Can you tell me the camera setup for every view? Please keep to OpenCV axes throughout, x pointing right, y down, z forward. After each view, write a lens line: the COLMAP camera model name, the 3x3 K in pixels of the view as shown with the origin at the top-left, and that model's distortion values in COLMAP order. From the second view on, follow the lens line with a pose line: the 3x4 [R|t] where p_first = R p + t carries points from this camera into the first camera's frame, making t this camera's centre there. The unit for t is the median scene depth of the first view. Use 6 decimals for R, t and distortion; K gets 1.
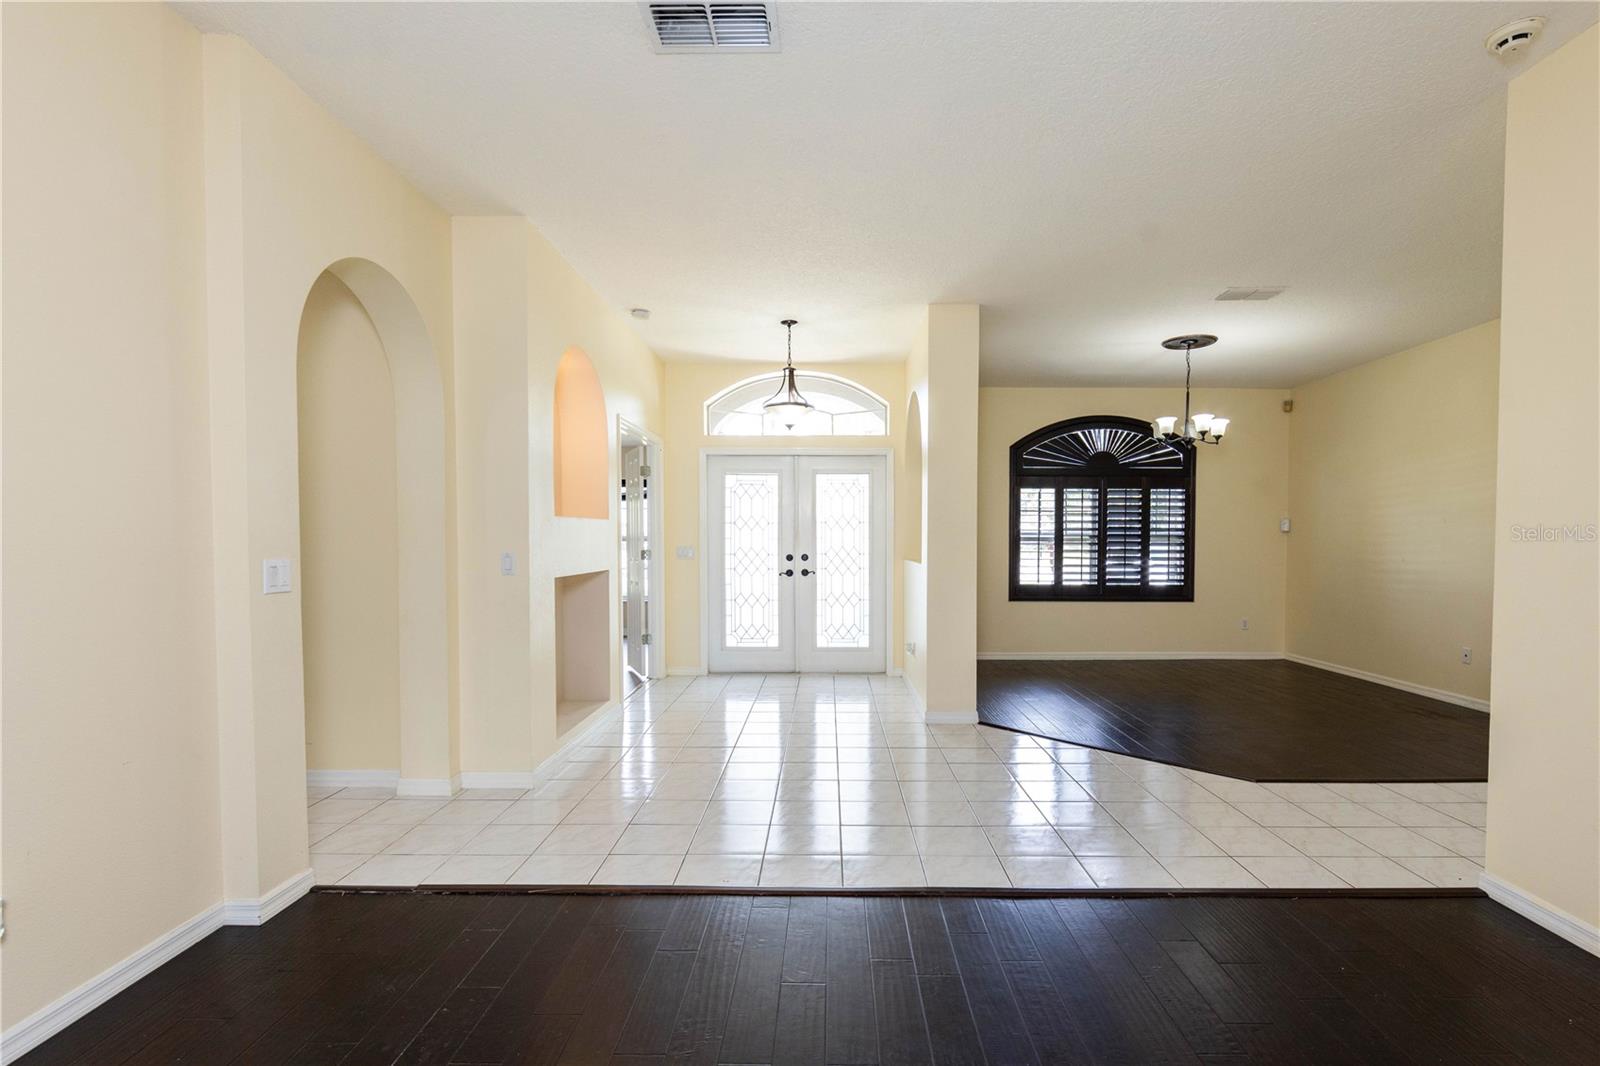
lens RADIAL K [[755.7, 0, 808.2], [0, 755.7, 561.2], [0, 0, 1]] dist [-0.000577, 0.000201]
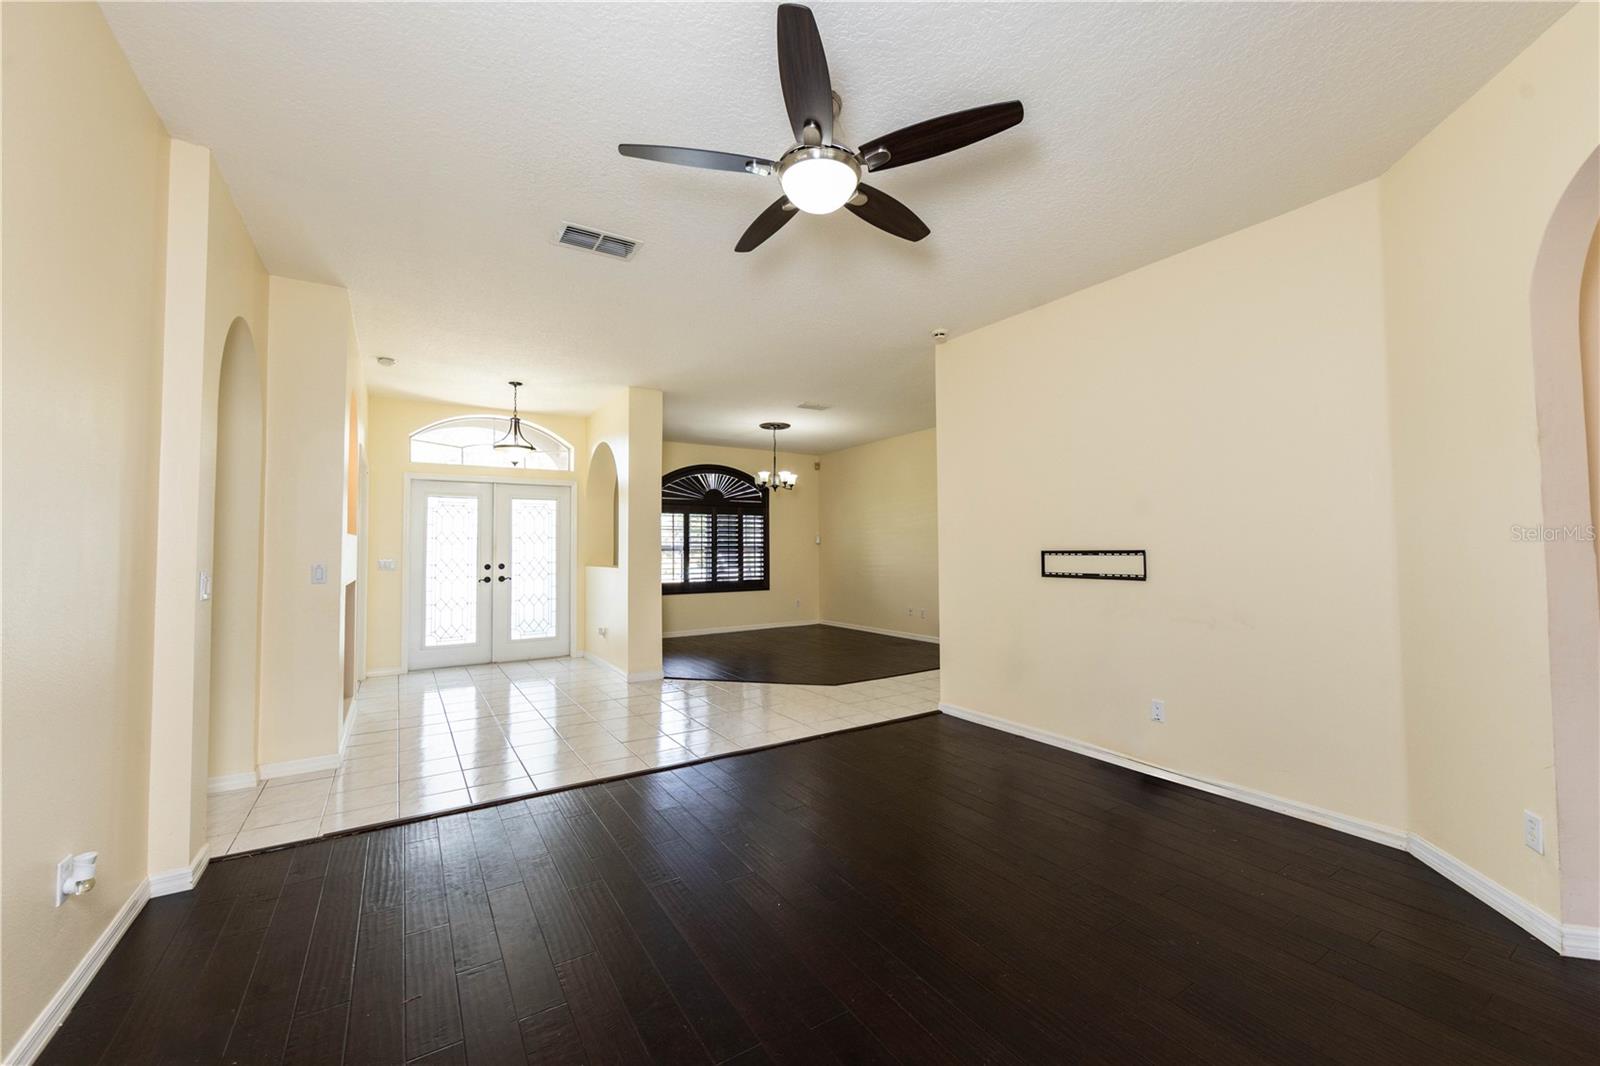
lens RADIAL K [[637.7, 0, 796.5], [0, 637.7, 525.7], [0, 0, 1]] dist [-0.001246, 0.000009]
pose [[0.835420, 0.010946, 0.549504, -0.172051], [0.026652, 0.997819, -0.060396, 0.004179], [-0.548966, 0.065101, 0.833305, -0.122201]]
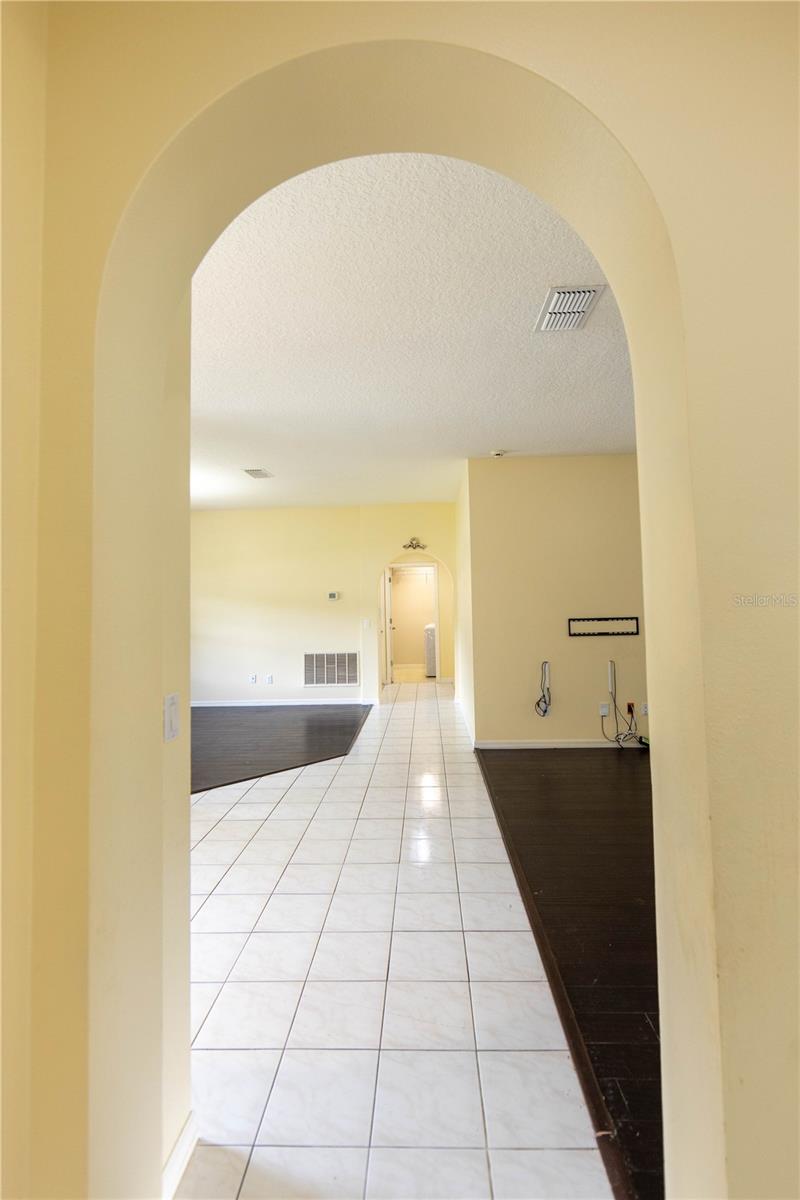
lens RADIAL K [[478.3, 0, 419.7], [0, 478.3, 592.7], [0, 0, 1]] dist [-0.001246, 0.000009]
pose [[0.004446, 0.038263, 0.999258, -0.321644], [0.051837, 0.997915, -0.038442, -0.023722], [-0.998646, 0.051970, 0.002454, 0.450541]]
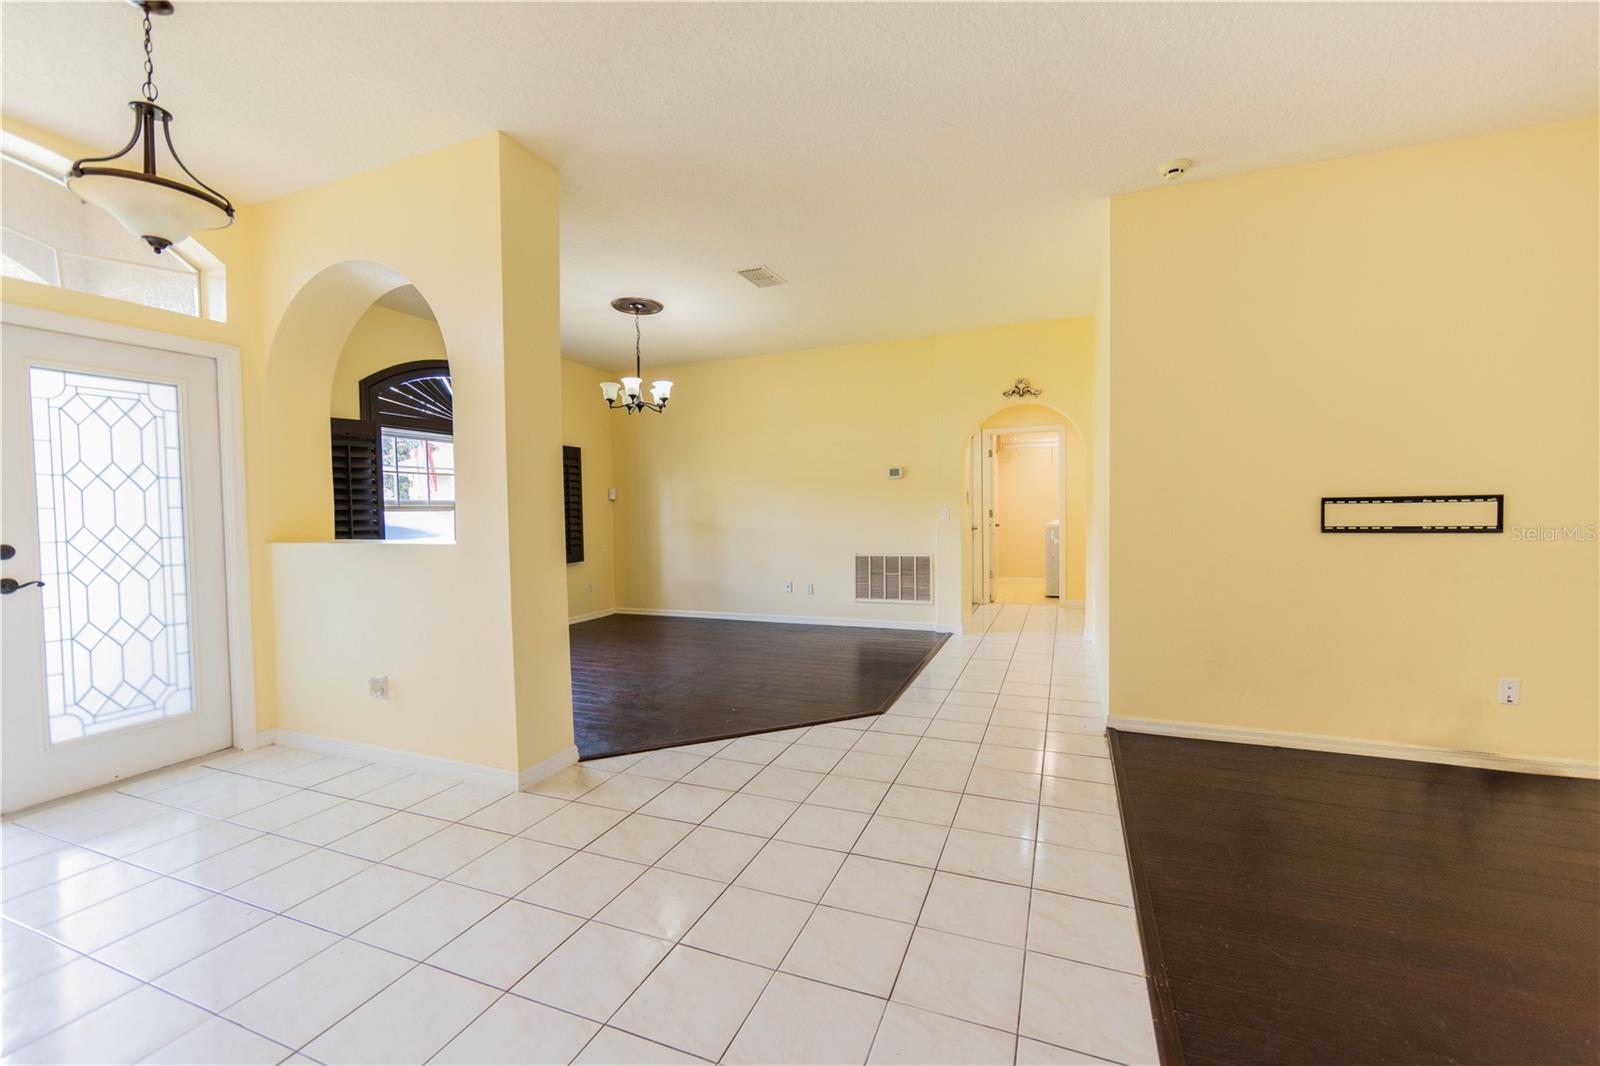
lens RADIAL K [[651.0, 0, 808.5], [0, 651.0, 529.7], [0, 0, 1]] dist [-0.000601, 0.000110]
pose [[0.339420, -0.039920, 0.939787, -0.200269], [0.043832, 0.998685, 0.026592, -0.007862], [-0.939613, 0.032167, 0.340723, 0.428592]]
